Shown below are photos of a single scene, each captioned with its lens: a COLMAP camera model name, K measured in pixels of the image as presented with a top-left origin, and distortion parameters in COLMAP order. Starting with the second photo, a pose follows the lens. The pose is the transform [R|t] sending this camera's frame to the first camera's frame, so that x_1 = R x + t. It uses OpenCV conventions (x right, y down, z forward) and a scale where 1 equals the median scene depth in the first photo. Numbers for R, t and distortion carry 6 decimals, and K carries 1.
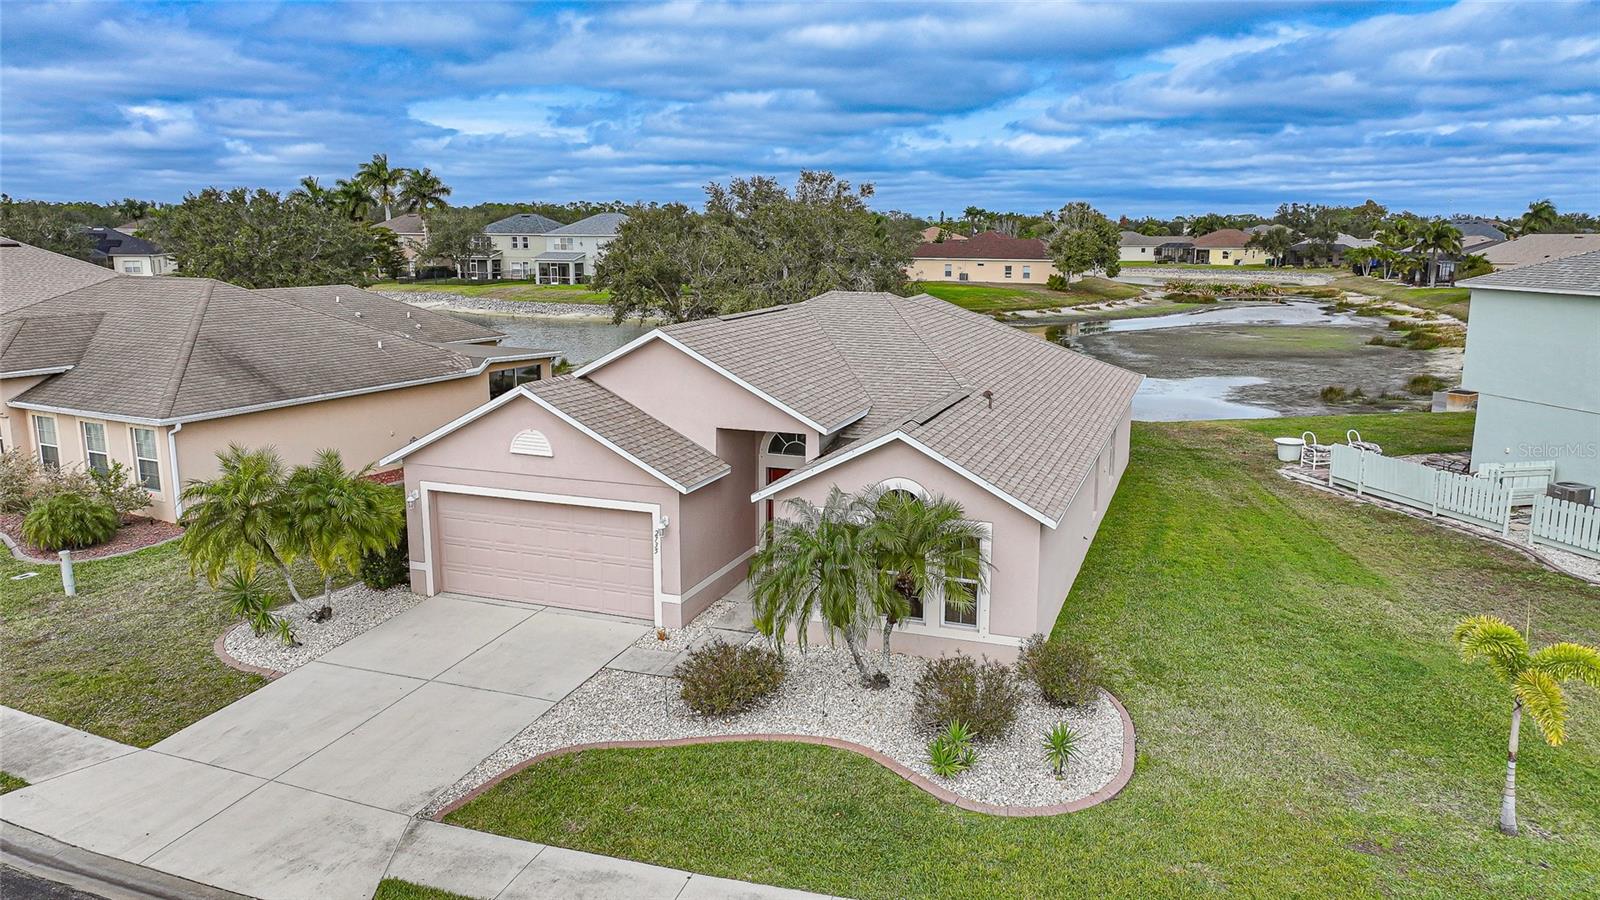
lens RADIAL K [[1112.7, 0, 800.0], [0, 1112.7, 450.0], [0, 0, 1]] dist [0.004942, 0.009072]
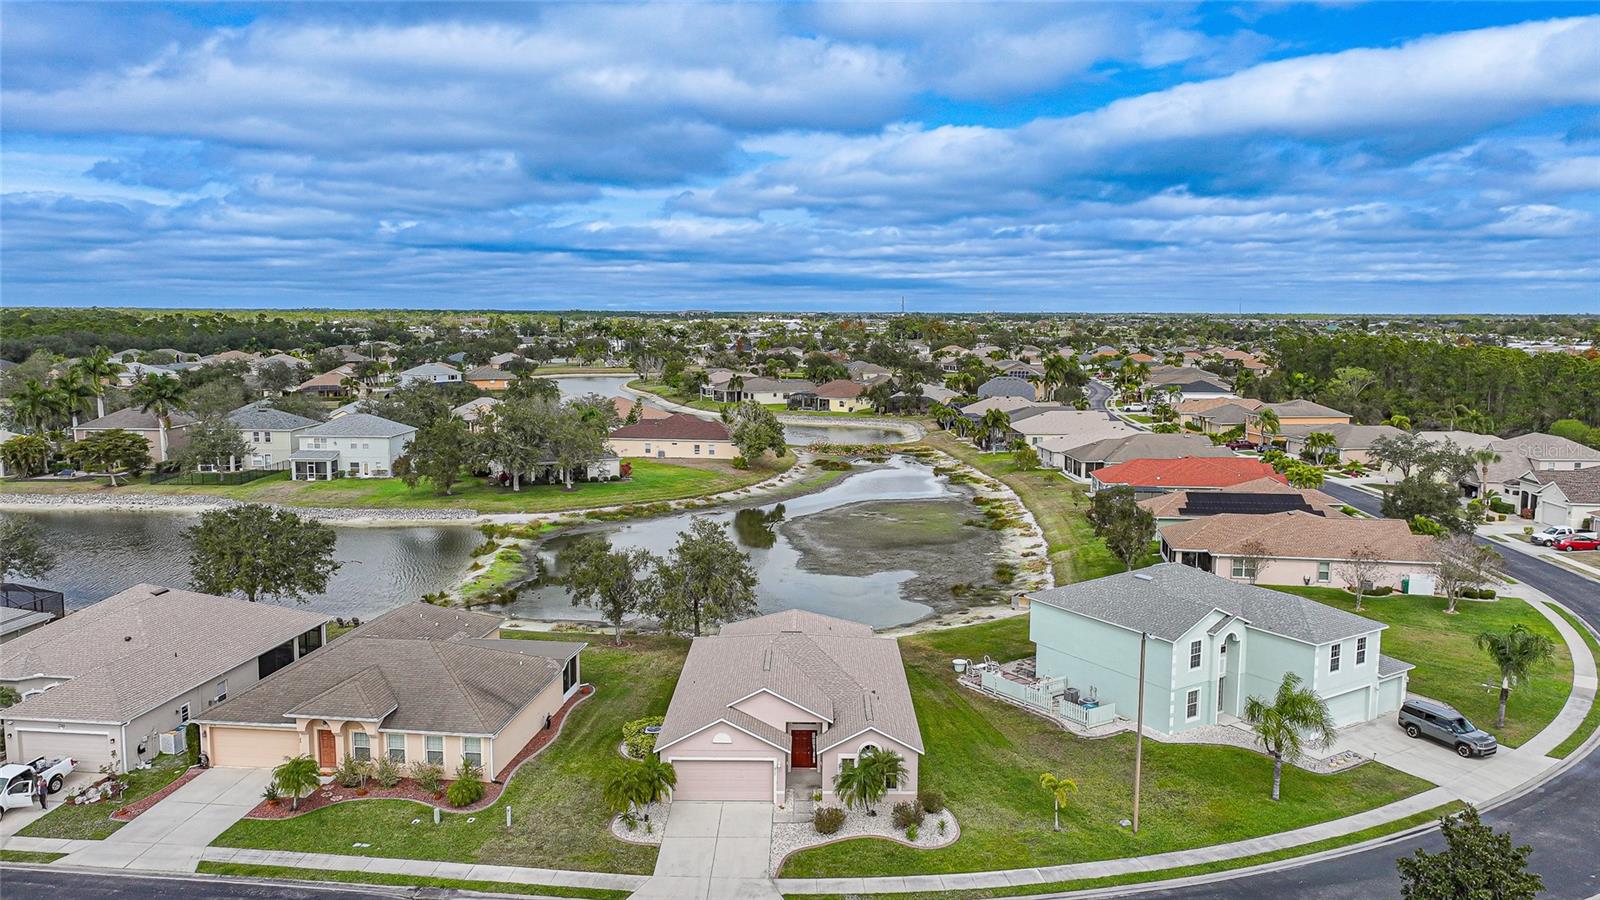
lens RADIAL K [[1118.0, 0, 800.0], [0, 1118.0, 450.0], [0, 0, 1]] dist [-0.005211, 0.023412]
pose [[0.938973, -0.039217, 0.341748, -0.165574], [0.064572, 0.995914, -0.063130, -0.088256], [-0.337876, 0.081345, 0.937669, -0.274258]]
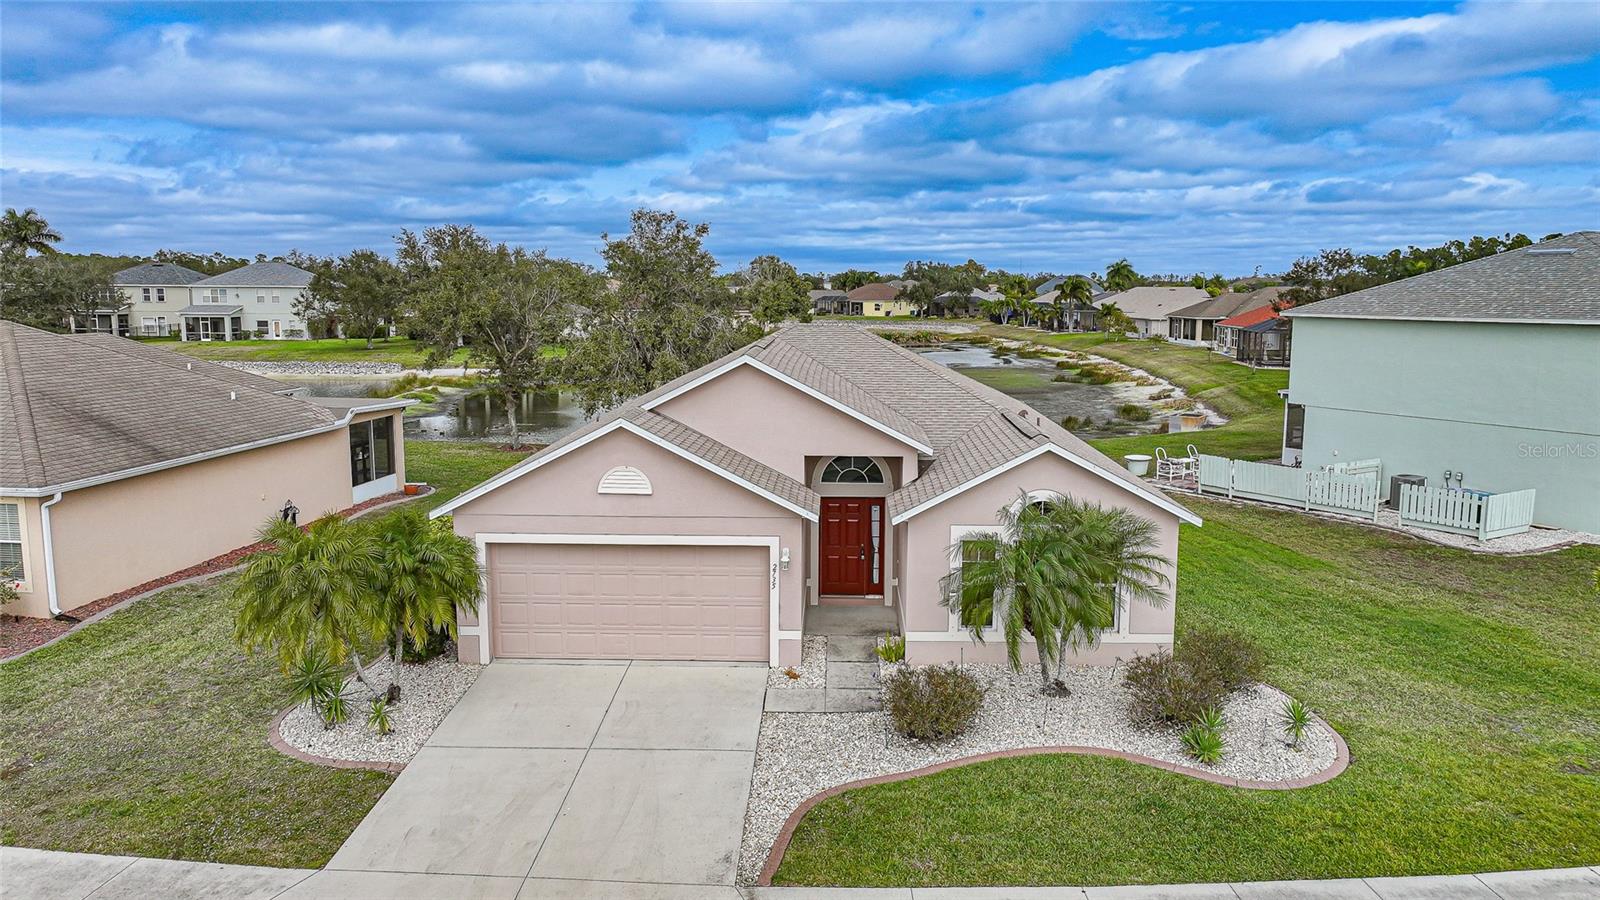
lens RADIAL K [[1118.2, 0, 800.0], [0, 1118.2, 450.0], [0, 0, 1]] dist [0.008334, -0.000974]
pose [[0.947090, -0.045525, 0.317723, -0.070624], [0.061346, 0.997316, -0.039963, 0.002472], [-0.315050, 0.057340, 0.947341, 0.014166]]
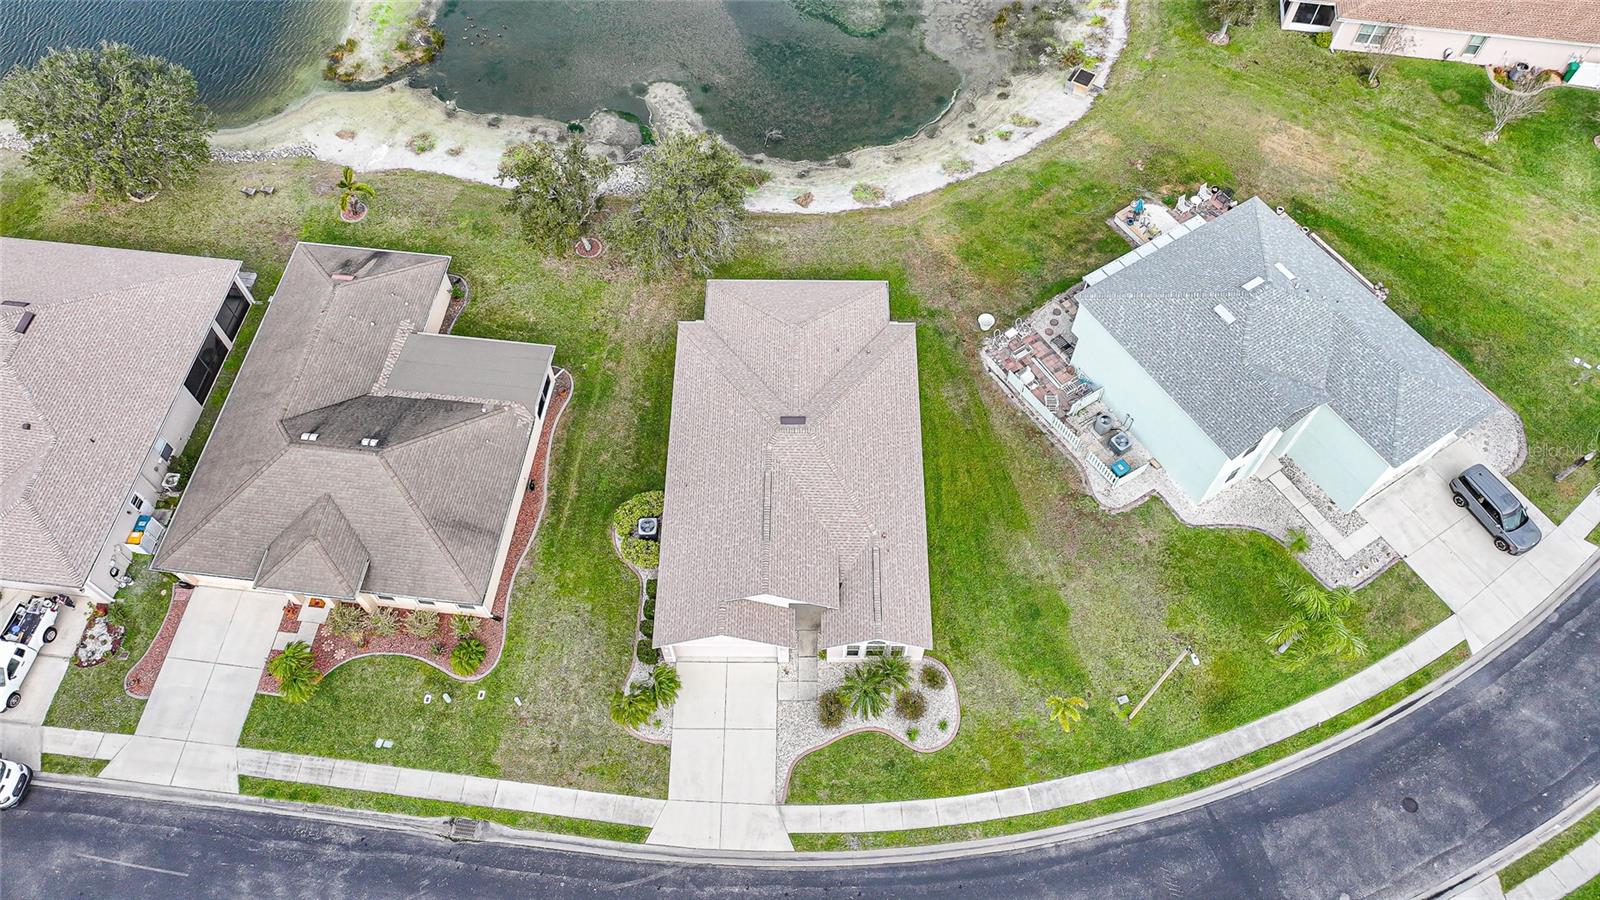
lens RADIAL K [[1112.7, 0, 800.0], [0, 1112.7, 450.0], [0, 0, 1]] dist [0.004942, 0.009072]
pose [[0.937852, -0.297322, 0.178979, -0.071074], [0.067309, 0.661785, 0.746666, -0.376442], [-0.340446, -0.688216, 0.640668, -0.062660]]
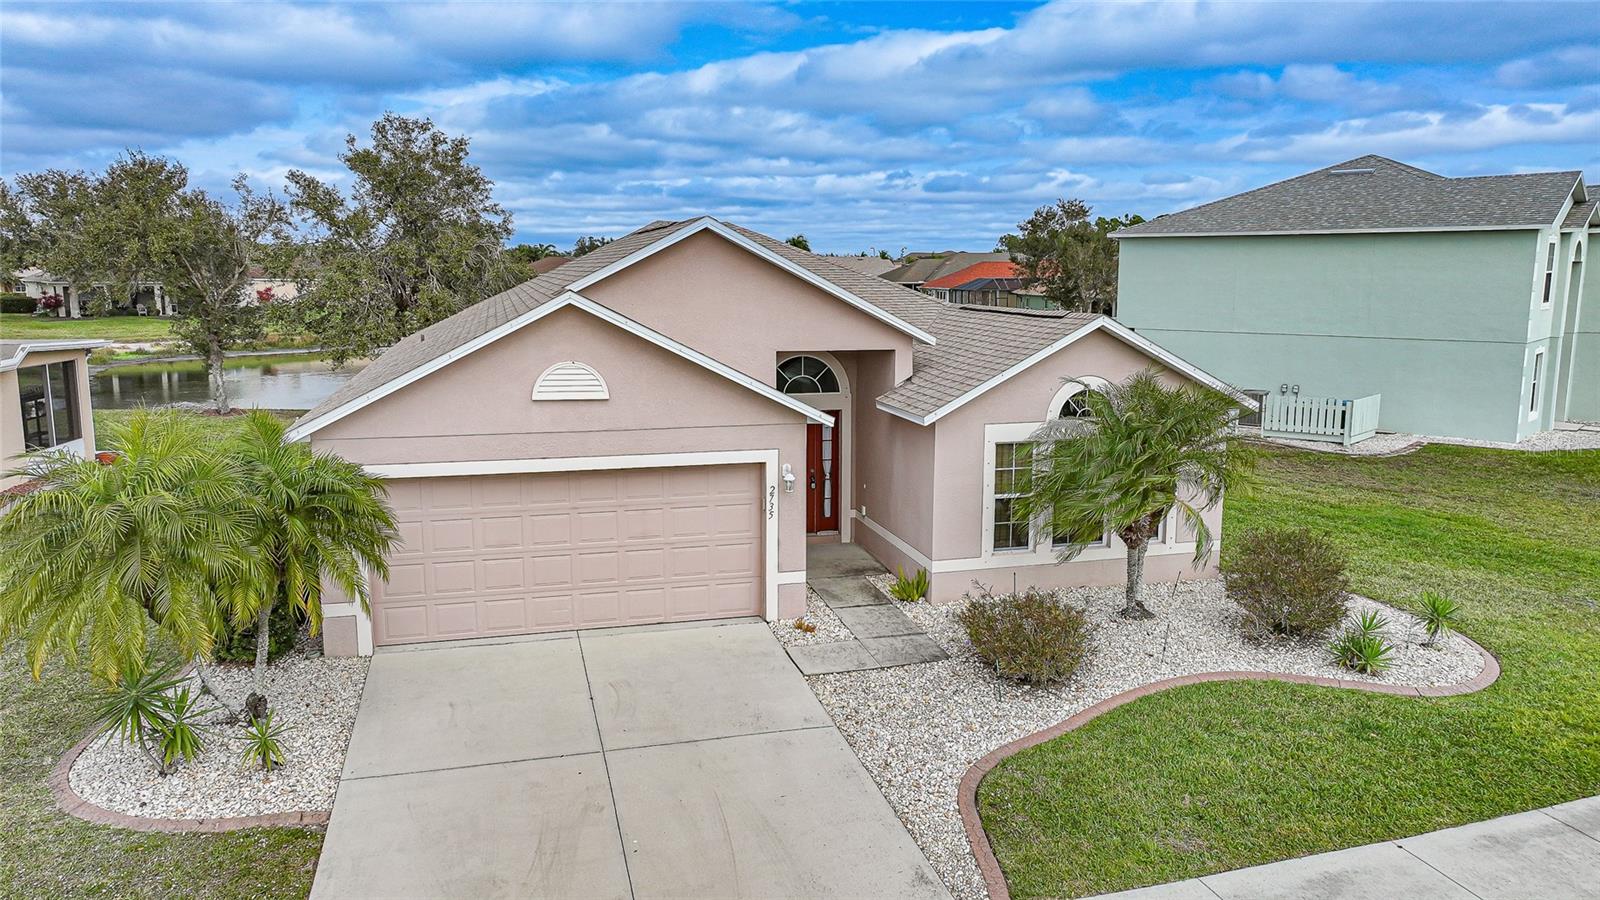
lens RADIAL K [[1112.7, 0, 800.0], [0, 1112.7, 450.0], [0, 0, 1]] dist [0.004942, 0.009072]
pose [[0.808188, -0.091488, 0.581775, -0.092741], [0.112465, 0.993656, 0.000026, 0.008764], [-0.578087, 0.065408, 0.813349, 0.068607]]
